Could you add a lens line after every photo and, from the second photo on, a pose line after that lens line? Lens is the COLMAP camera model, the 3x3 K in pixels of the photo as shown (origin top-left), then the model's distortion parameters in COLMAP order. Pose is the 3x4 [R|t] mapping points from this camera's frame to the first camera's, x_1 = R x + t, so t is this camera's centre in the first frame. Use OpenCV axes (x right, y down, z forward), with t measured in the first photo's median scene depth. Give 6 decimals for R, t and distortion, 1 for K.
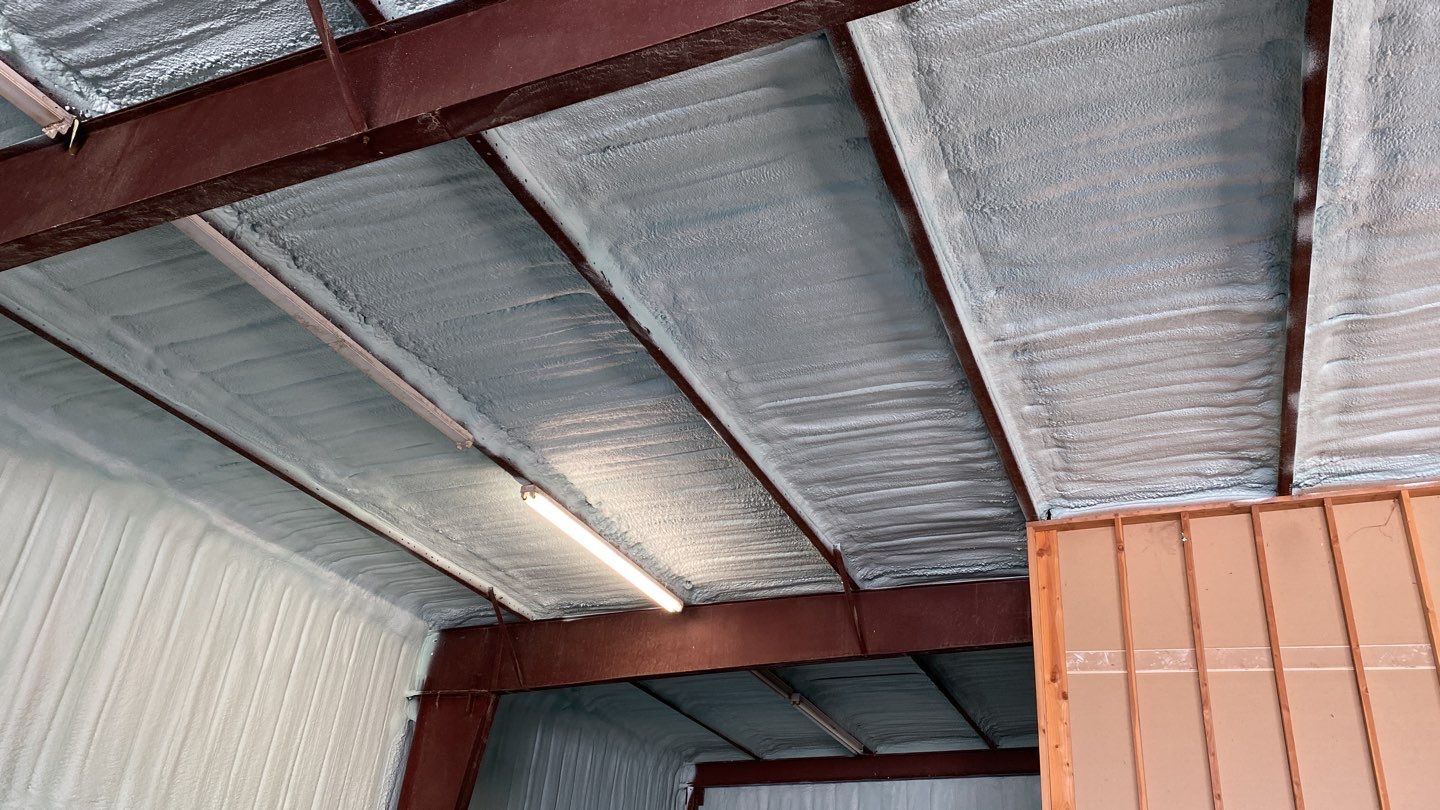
lens RADIAL K [[1109.9, 0, 720.0], [0, 1109.9, 405.0], [0, 0, 1]] dist [0.030291, -0.034532]
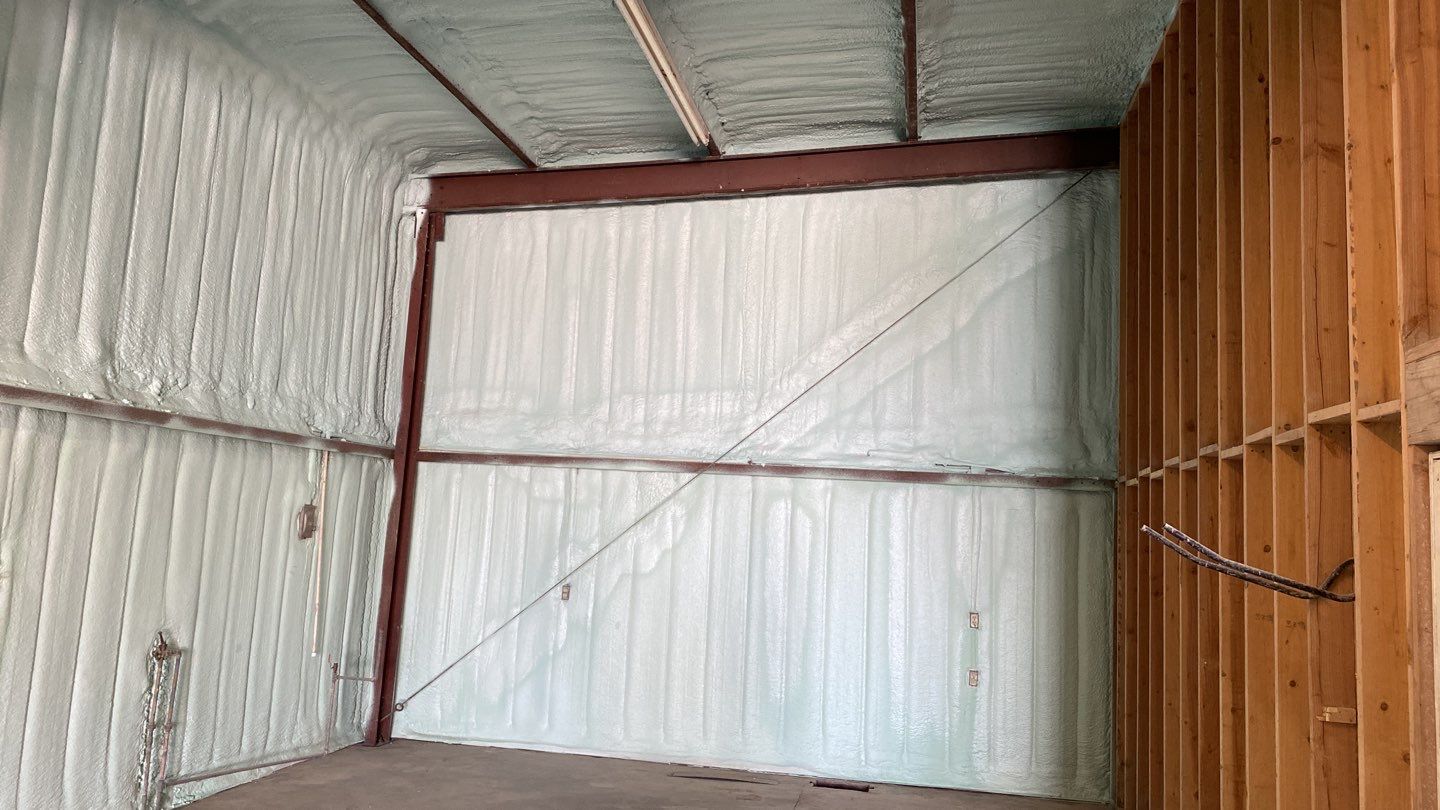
lens RADIAL K [[1109.9, 0, 720.0], [0, 1109.9, 405.0], [0, 0, 1]] dist [0.030291, -0.034532]
pose [[0.977410, -0.018037, 0.210581, 0.003594], [-0.062958, 0.926273, 0.371558, 0.213953], [-0.201757, -0.376422, 0.904213, 0.385593]]
